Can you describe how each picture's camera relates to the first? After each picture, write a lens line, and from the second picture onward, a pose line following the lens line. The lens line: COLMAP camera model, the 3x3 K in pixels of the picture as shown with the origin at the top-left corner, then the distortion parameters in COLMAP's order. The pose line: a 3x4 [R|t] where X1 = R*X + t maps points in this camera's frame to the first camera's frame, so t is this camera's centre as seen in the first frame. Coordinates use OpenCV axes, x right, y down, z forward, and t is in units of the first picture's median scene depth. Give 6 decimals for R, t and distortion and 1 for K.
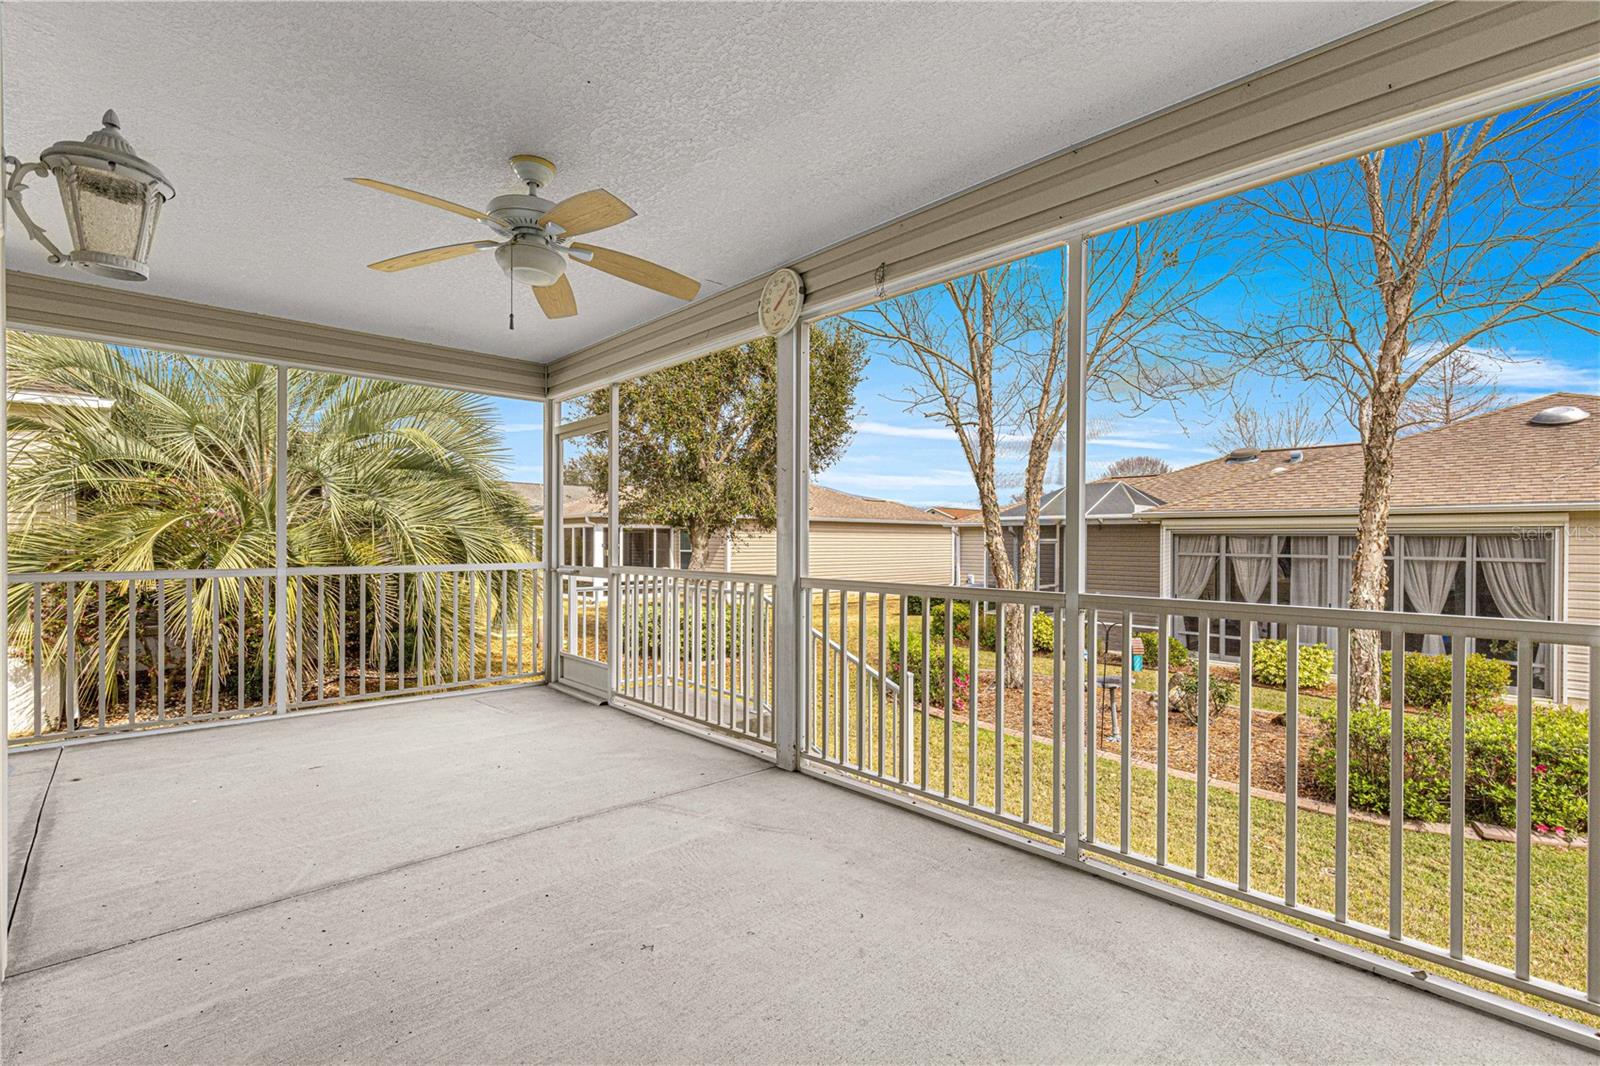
lens RADIAL K [[712.7, 0, 796.4], [0, 712.7, 543.8], [0, 0, 1]] dist [0.000125, -0.000099]
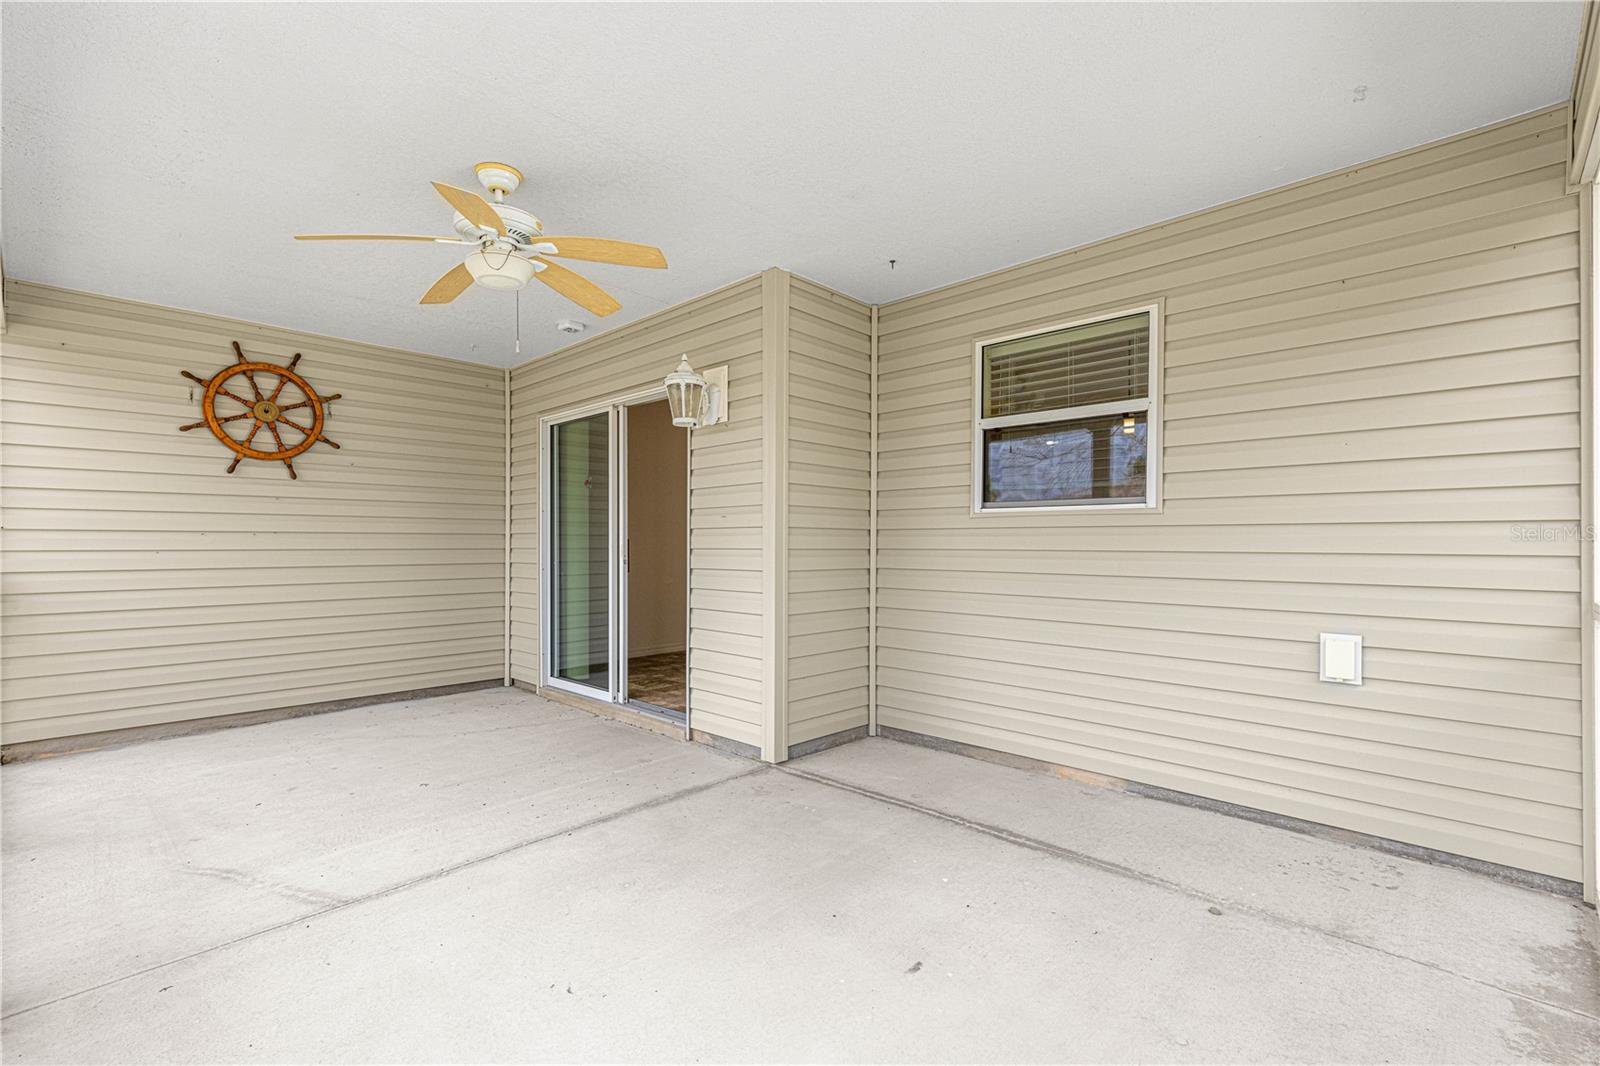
lens RADIAL K [[712.7, 0, 796.4], [0, 712.7, 543.8], [0, 0, 1]] dist [0.000125, -0.000099]
pose [[-0.998353, -0.001392, -0.057353, -0.711780], [-0.001585, 0.999993, 0.003319, -0.004141], [0.057348, 0.003405, -0.998348, 1.963764]]
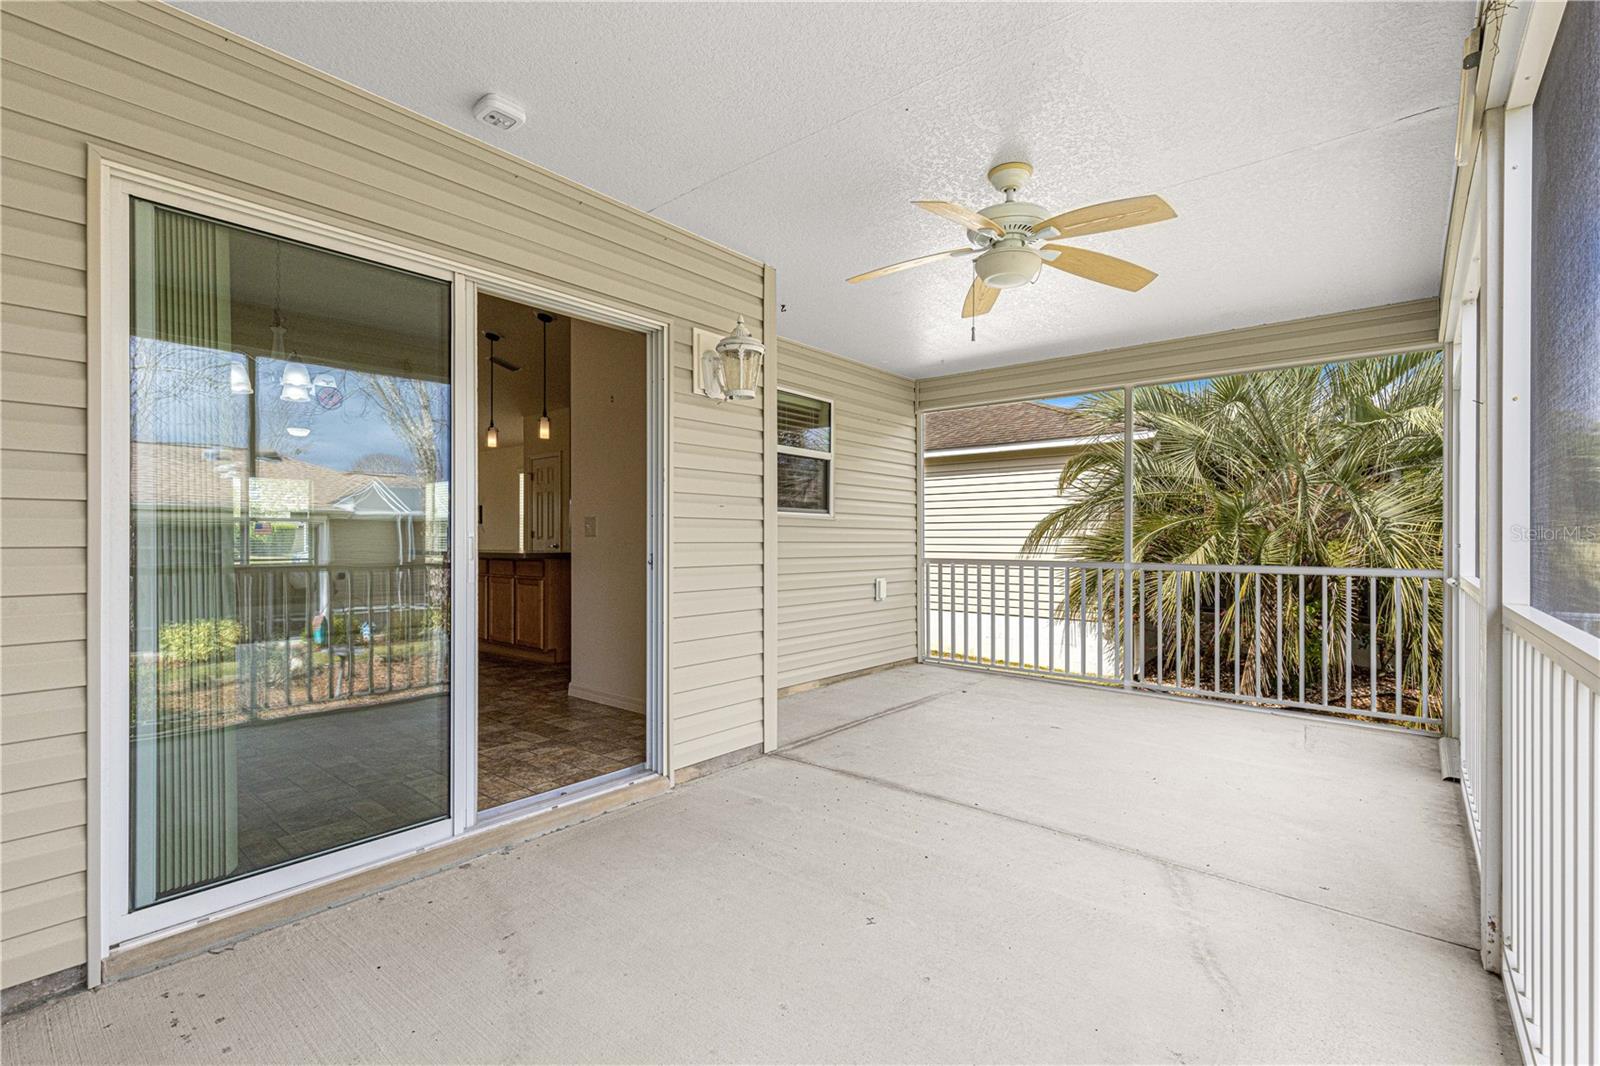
lens RADIAL K [[716.6, 0, 801.7], [0, 716.6, 539.8], [0, 0, 1]] dist [0.001795, -0.000258]
pose [[0.123779, 0.000688, -0.992310, 0.598099], [-0.007358, 0.999973, -0.000225, 0.003808], [0.992283, 0.007329, 0.123781, 0.551273]]
